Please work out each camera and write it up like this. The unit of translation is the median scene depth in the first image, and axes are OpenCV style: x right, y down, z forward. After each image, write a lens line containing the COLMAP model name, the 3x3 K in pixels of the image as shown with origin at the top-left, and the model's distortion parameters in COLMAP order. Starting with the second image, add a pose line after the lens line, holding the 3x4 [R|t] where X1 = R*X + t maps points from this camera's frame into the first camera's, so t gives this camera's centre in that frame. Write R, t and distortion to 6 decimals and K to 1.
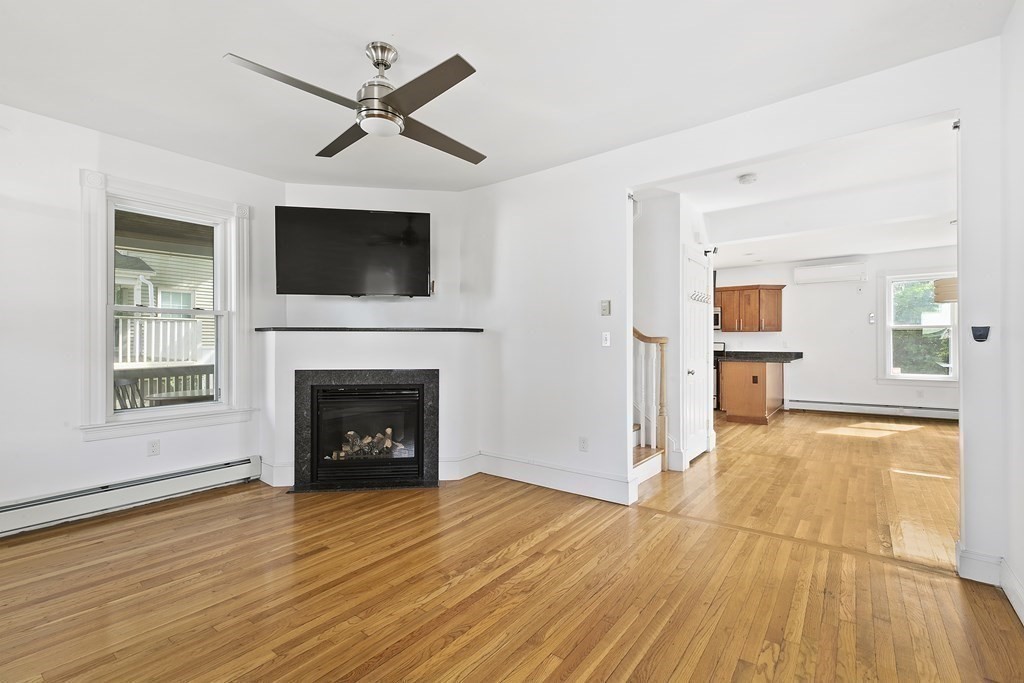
lens RADIAL K [[460.0, 0, 509.4], [0, 460.0, 340.3], [0, 0, 1]] dist [0.003101, 0.000856]
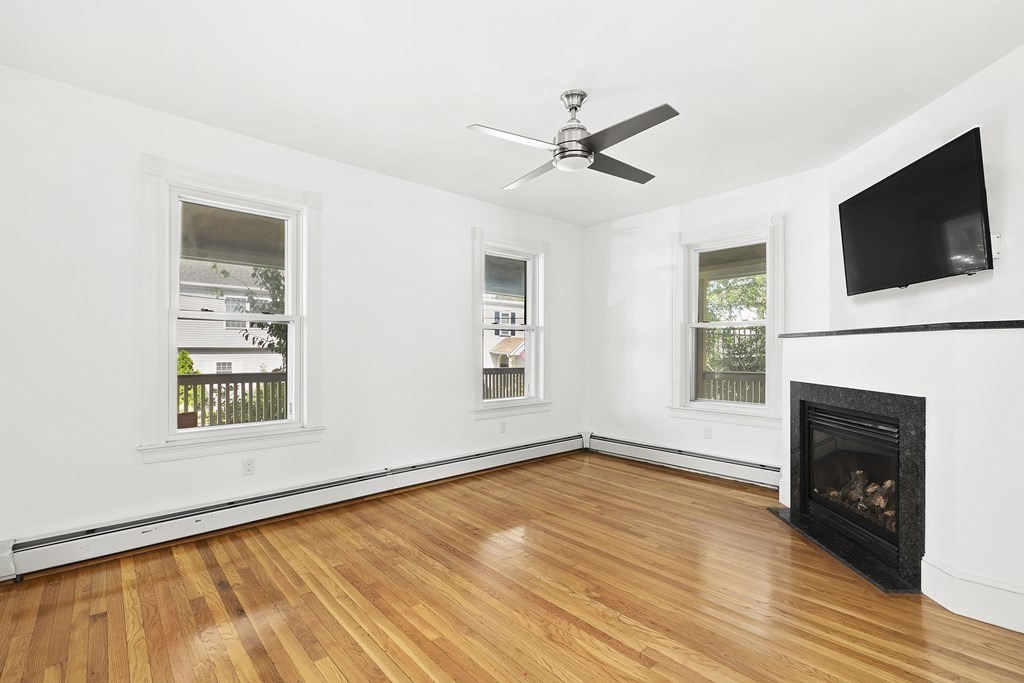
lens RADIAL K [[460.0, 0, 509.6], [0, 460.0, 348.6], [0, 0, 1]] dist [0.003101, 0.000856]
pose [[-0.193560, -0.002613, -0.981085, 0.638003], [0.005597, 0.999977, -0.003768, 0.002765], [0.981073, -0.006221, -0.193541, 0.771614]]
